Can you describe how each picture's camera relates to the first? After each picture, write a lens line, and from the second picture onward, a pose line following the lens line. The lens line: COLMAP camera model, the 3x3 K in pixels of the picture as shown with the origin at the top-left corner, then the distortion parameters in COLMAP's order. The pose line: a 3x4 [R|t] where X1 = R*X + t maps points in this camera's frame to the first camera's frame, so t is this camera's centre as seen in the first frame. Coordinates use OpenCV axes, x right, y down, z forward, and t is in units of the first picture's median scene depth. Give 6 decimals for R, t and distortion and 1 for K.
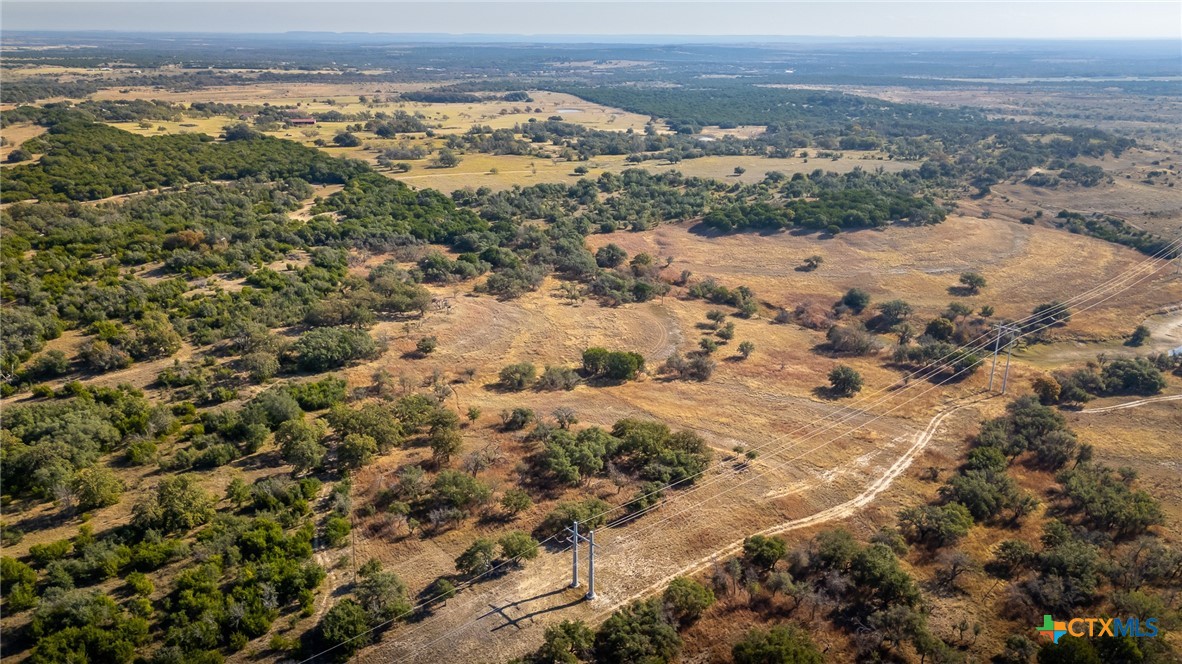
lens RADIAL K [[877.9, 0, 591.0], [0, 877.9, 332.0], [0, 0, 1]] dist [0.066798, -0.055535]
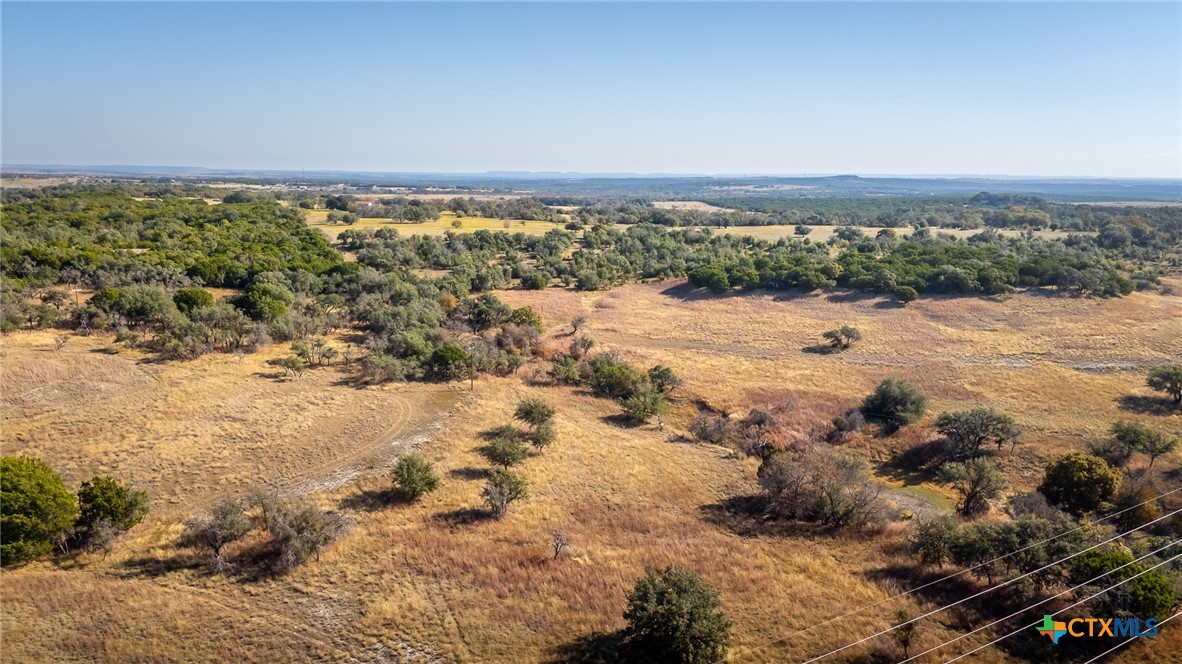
lens RADIAL K [[867.6, 0, 600.8], [0, 867.6, 335.2], [0, 0, 1]] dist [0.076013, -0.076331]
pose [[0.979596, 0.041121, -0.196724, 0.167278], [-0.069725, 0.987585, -0.140764, 0.001432], [0.188493, 0.151609, 0.970302, 0.366424]]
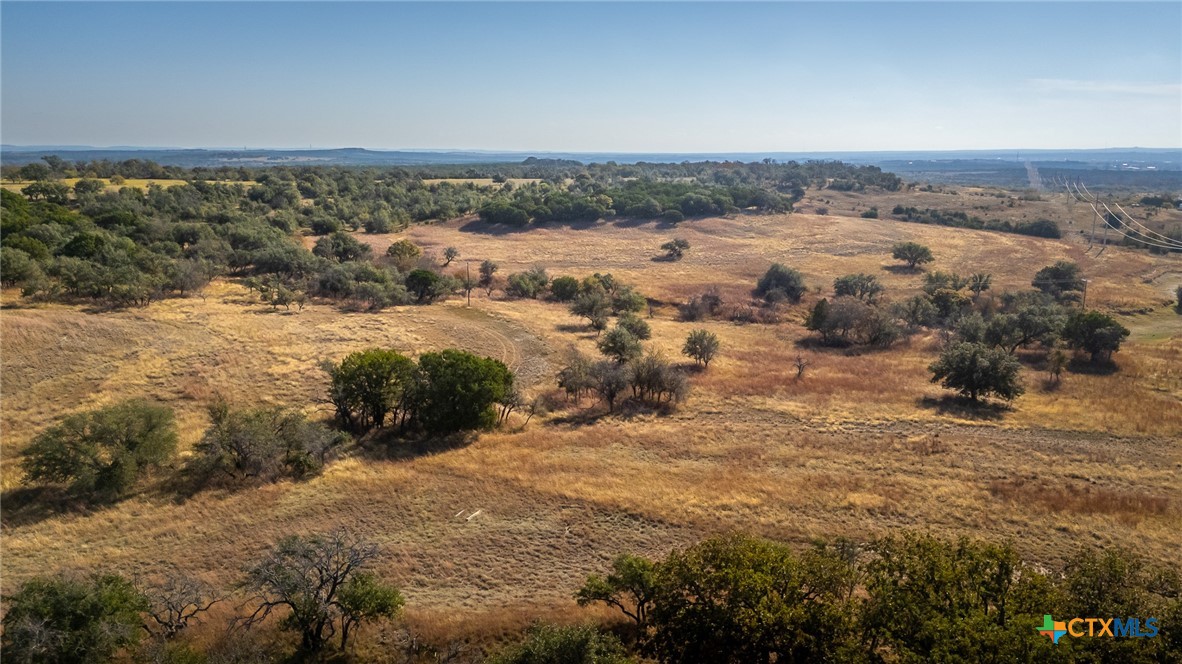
lens RADIAL K [[867.3, 0, 591.0], [0, 867.3, 332.0], [0, 0, 1]] dist [0.084454, -0.108981]
pose [[0.938238, -0.072588, 0.338290, -0.015355], [0.114365, 0.987851, -0.105220, 0.029976], [-0.326543, 0.137410, 0.935141, 0.348581]]
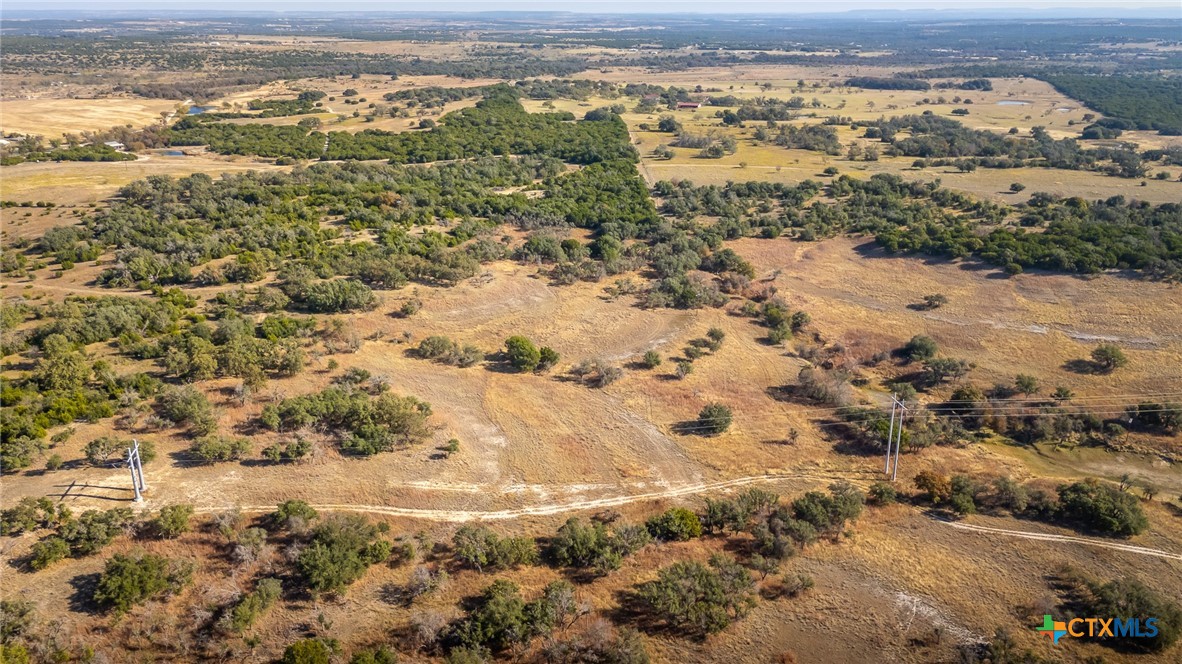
lens RADIAL K [[898.5, 0, 591.0], [0, 898.5, 332.0], [0, 0, 1]] dist [0.079174, -0.082138]
pose [[0.827035, 0.182114, -0.531834, 0.351028], [-0.173832, 0.982552, 0.066133, -0.039491], [0.534599, 0.037755, 0.844262, 0.067856]]
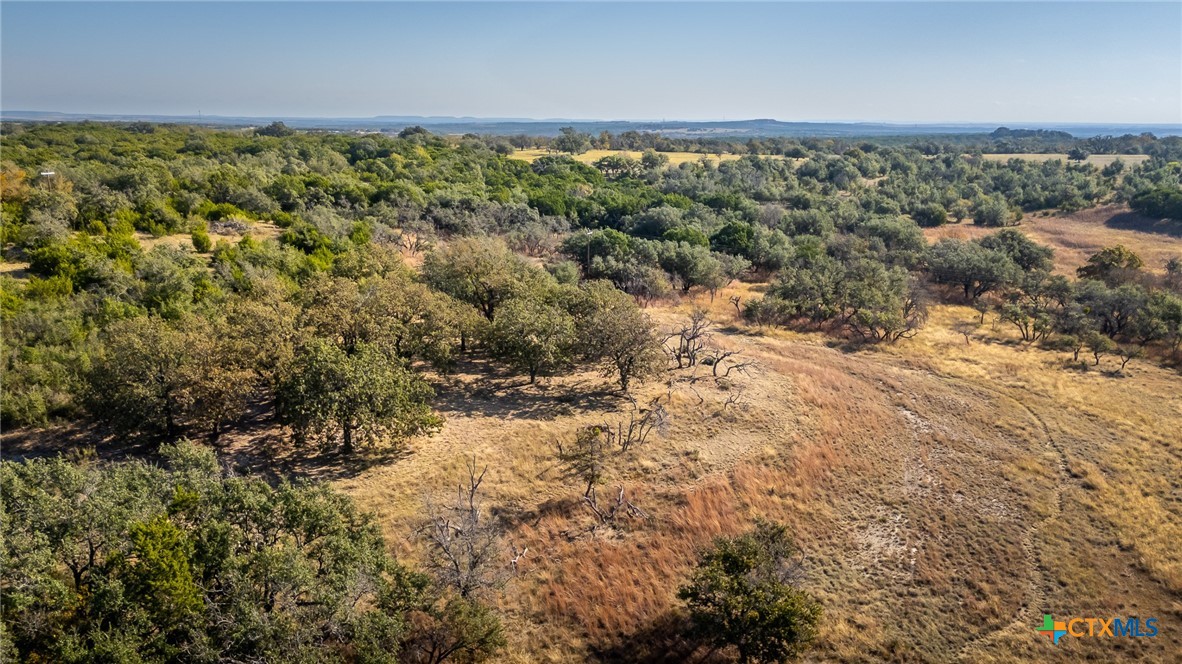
lens RADIAL K [[867.3, 0, 591.0], [0, 867.3, 332.0], [0, 0, 1]] dist [0.084454, -0.108981]
pose [[0.996624, 0.021246, -0.079302, -0.109802], [-0.028578, 0.995303, -0.092498, -0.007677], [0.076965, 0.094452, 0.992550, 0.460702]]
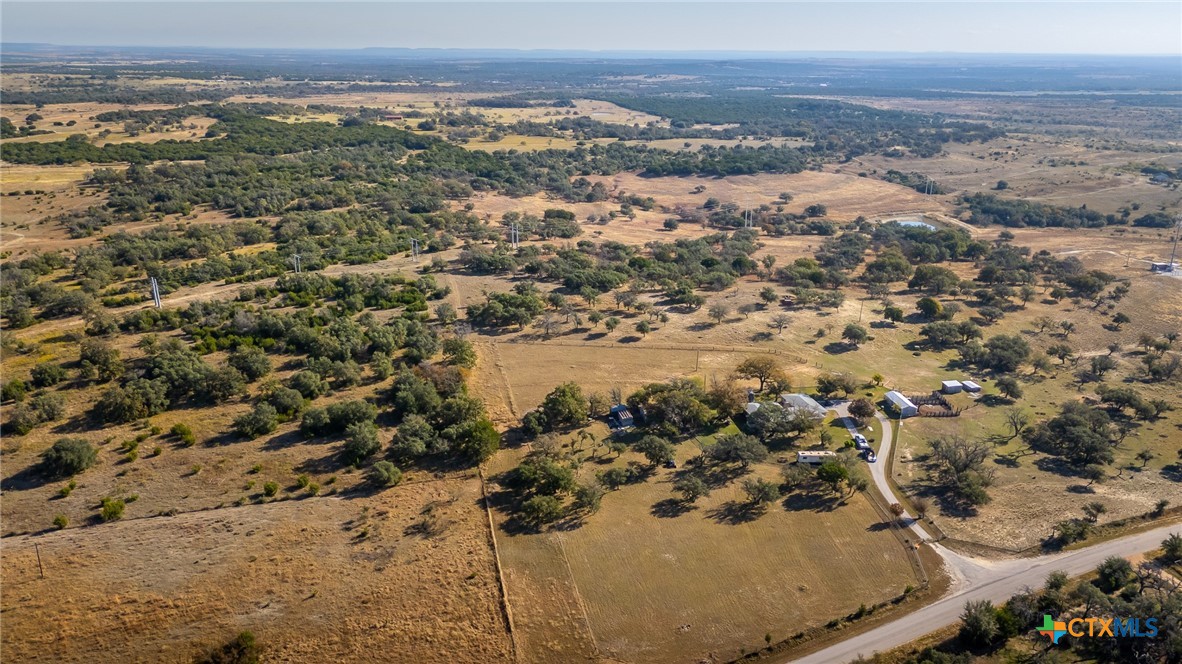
lens RADIAL K [[898.5, 0, 591.0], [0, 898.5, 332.0], [0, 0, 1]] dist [0.079174, -0.082138]
pose [[0.997014, 0.024260, -0.073306, 0.137919], [-0.025902, 0.999432, -0.021540, 0.185735], [0.072742, 0.023374, 0.997077, -0.571566]]
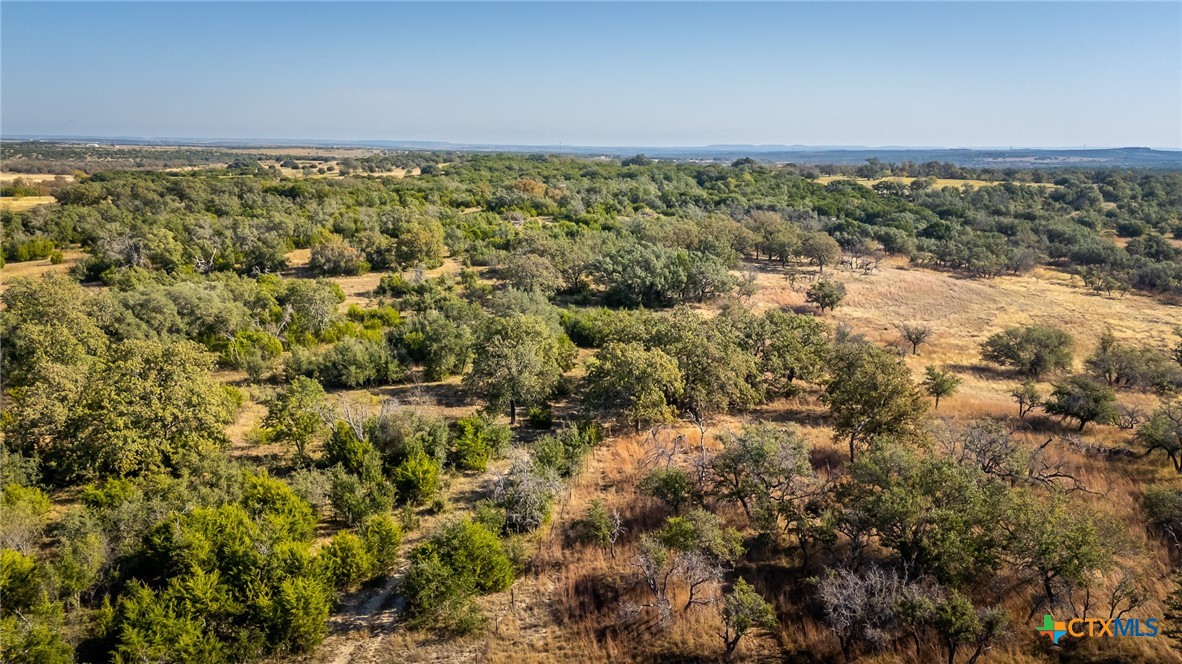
lens RADIAL K [[867.3, 0, 591.0], [0, 867.3, 332.0], [0, 0, 1]] dist [0.084454, -0.108981]
pose [[0.901721, 0.094205, -0.421930, -0.049260], [-0.145623, 0.985122, -0.091266, 0.057397], [0.407055, 0.143739, 0.902023, 0.254784]]
